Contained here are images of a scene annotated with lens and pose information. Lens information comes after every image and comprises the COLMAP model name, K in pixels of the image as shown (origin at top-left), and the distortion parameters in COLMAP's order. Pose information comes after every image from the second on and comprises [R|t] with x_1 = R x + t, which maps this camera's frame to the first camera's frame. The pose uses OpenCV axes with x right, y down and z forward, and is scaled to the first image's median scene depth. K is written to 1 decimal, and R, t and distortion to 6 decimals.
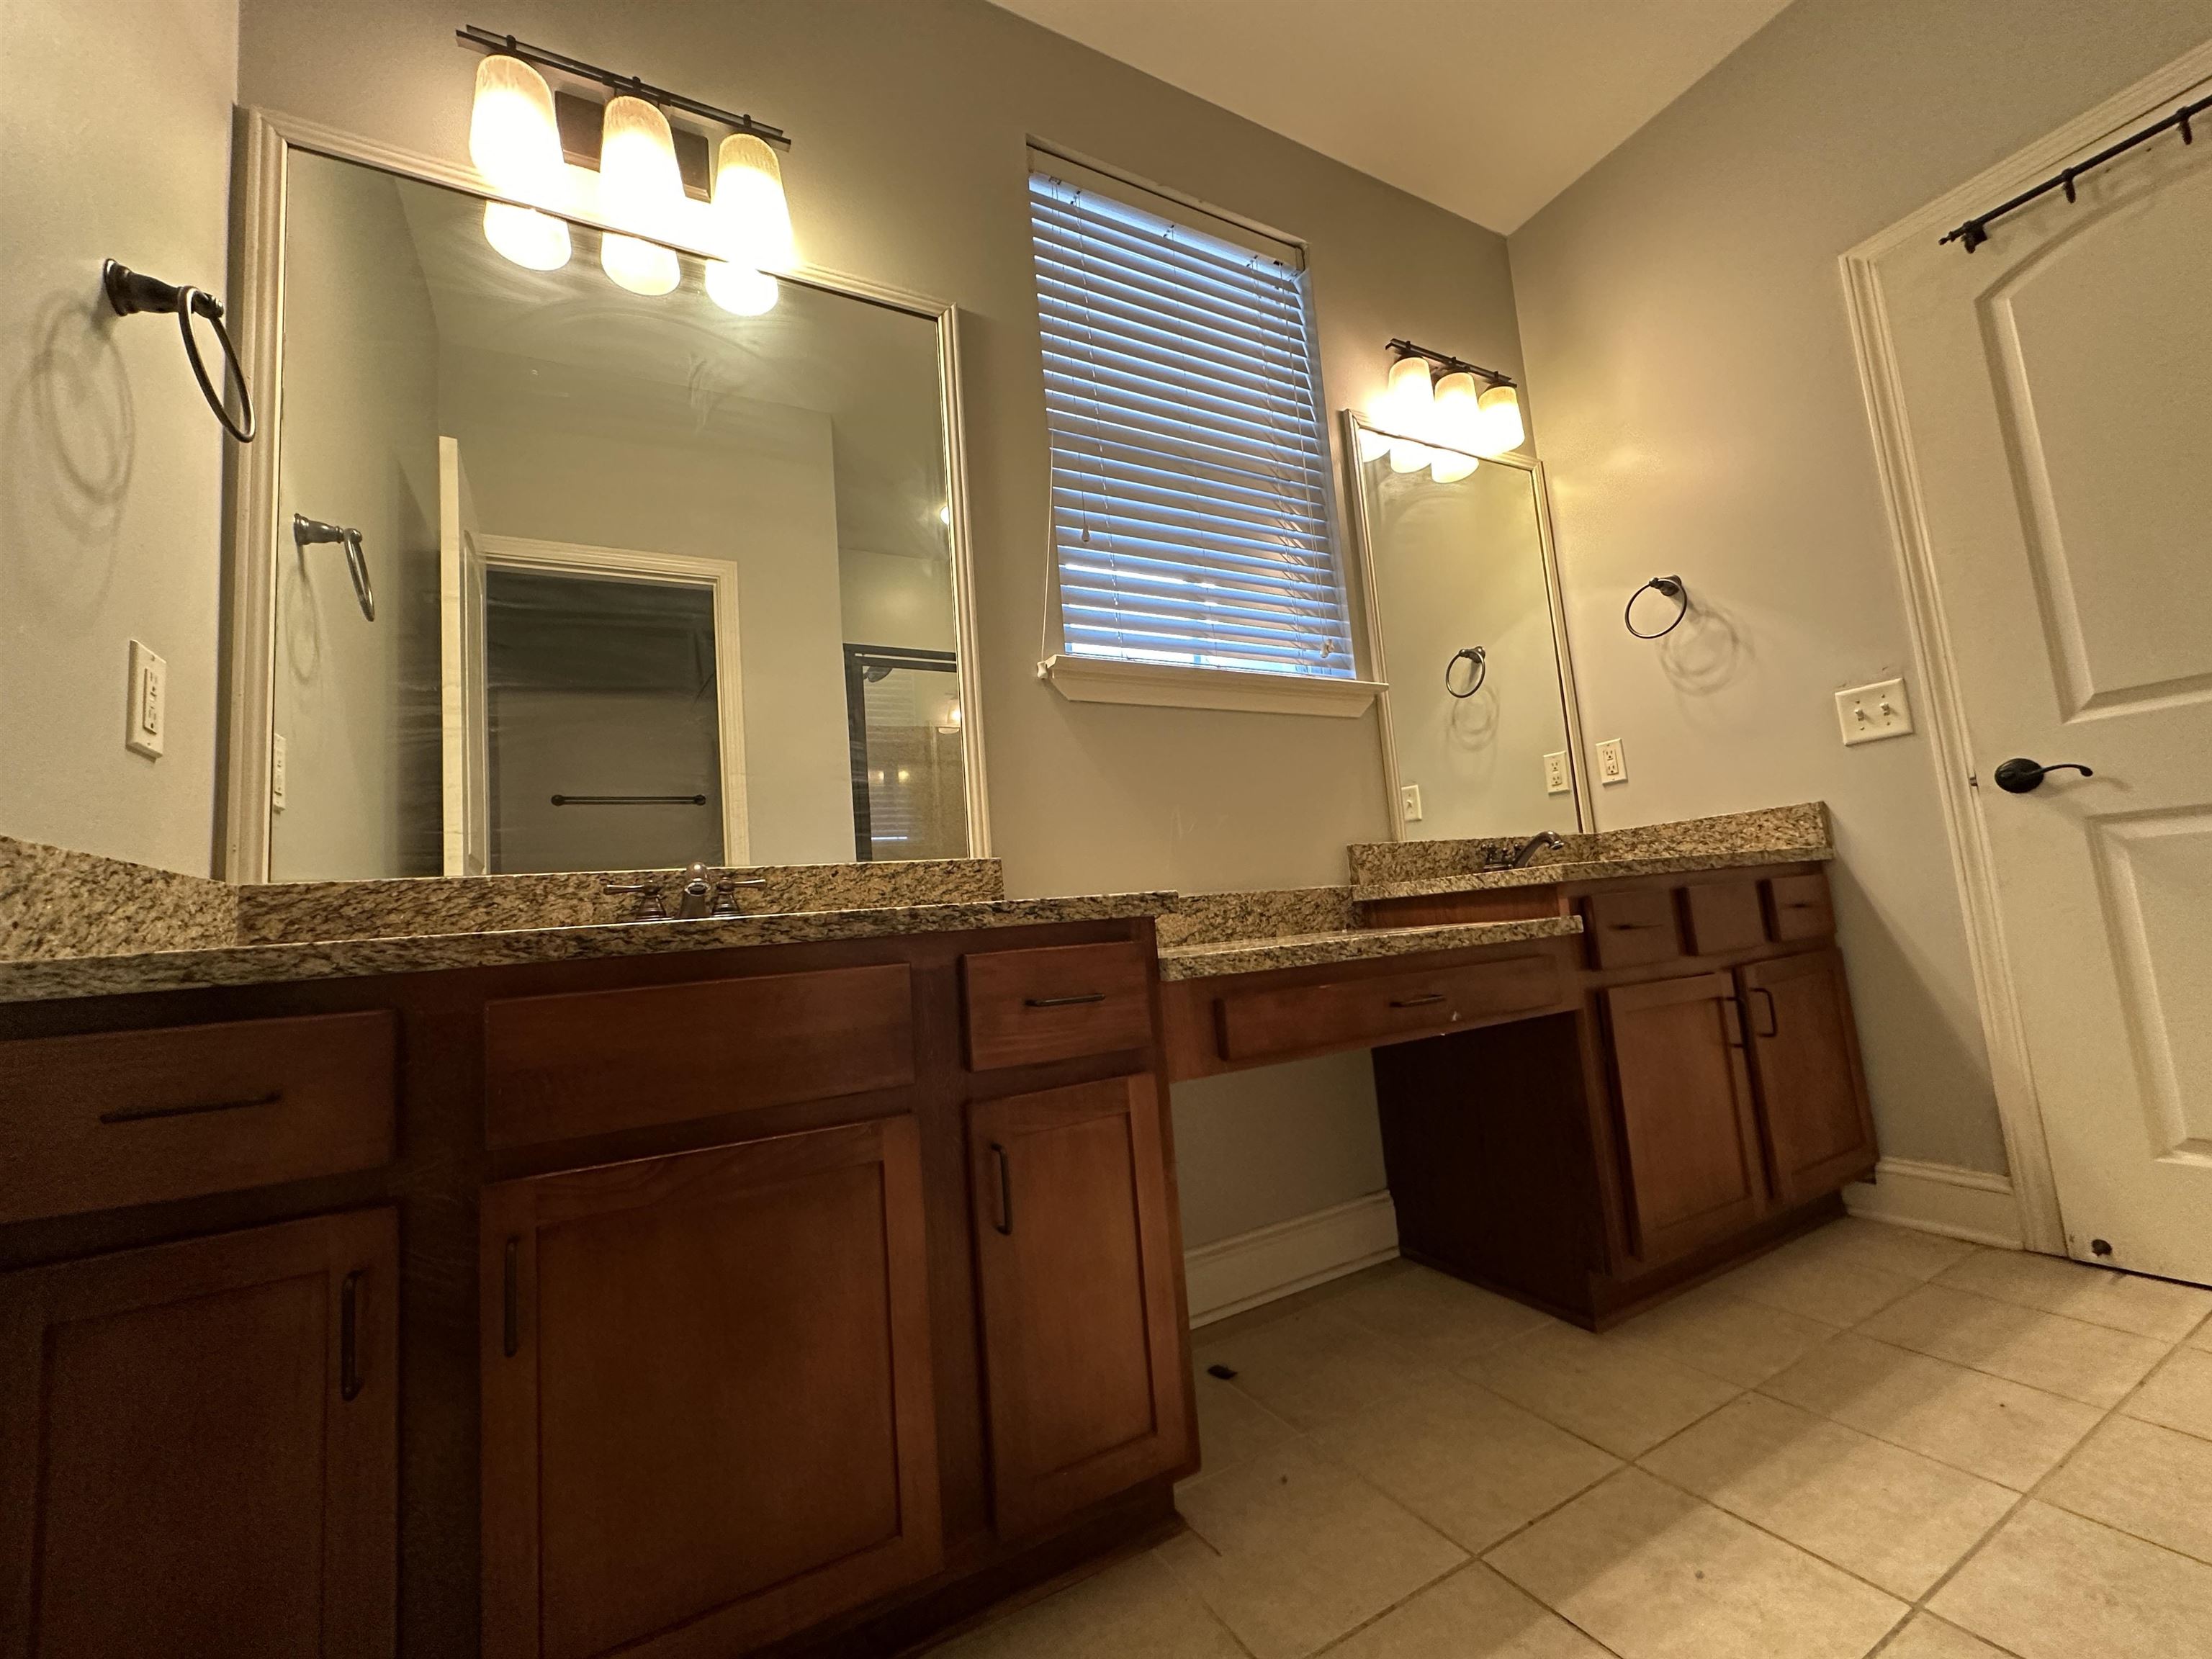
lens RADIAL K [[887.8, 0, 1110.9], [0, 887.8, 820.0], [0, 0, 1]] dist [-0.003025, -0.000347]
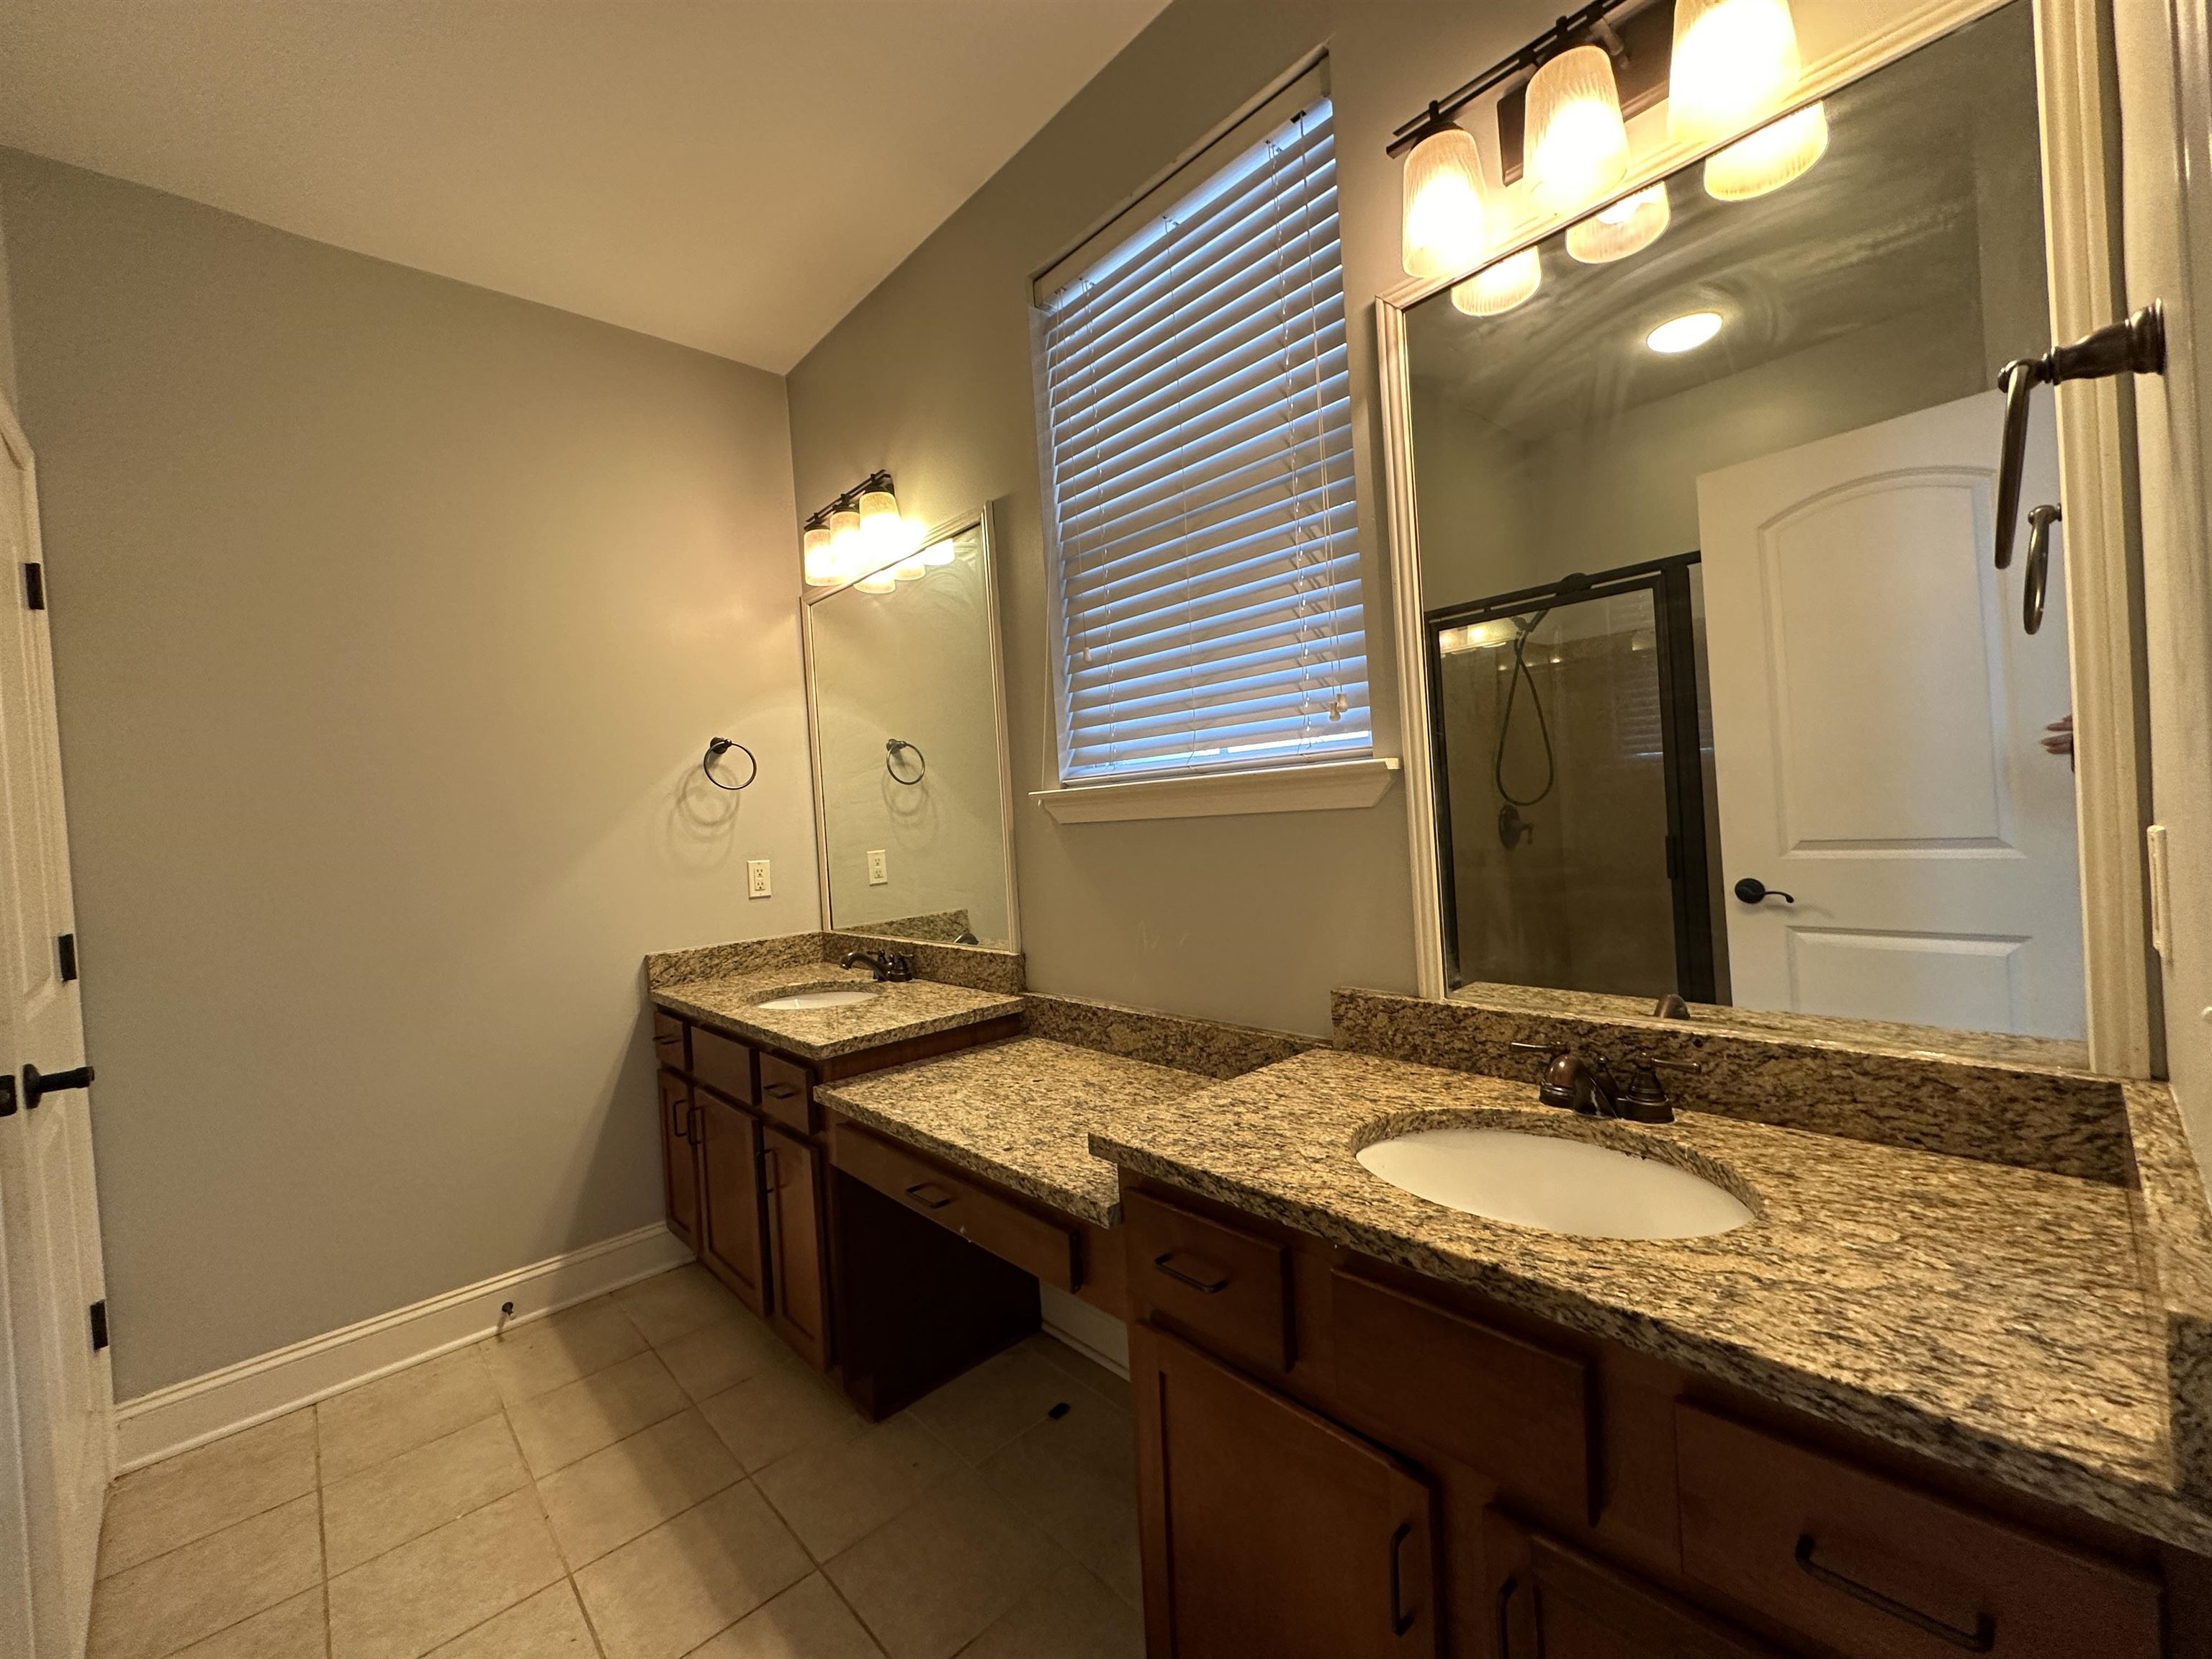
lens RADIAL K [[887.8, 0, 1110.4], [0, 887.8, 824.7], [0, 0, 1]] dist [-0.003025, -0.000347]
pose [[0.254991, 0.073065, -0.964179, 0.973133], [0.151178, 0.981866, 0.114387, -0.230525], [0.955052, -0.174930, 0.239321, 0.705295]]
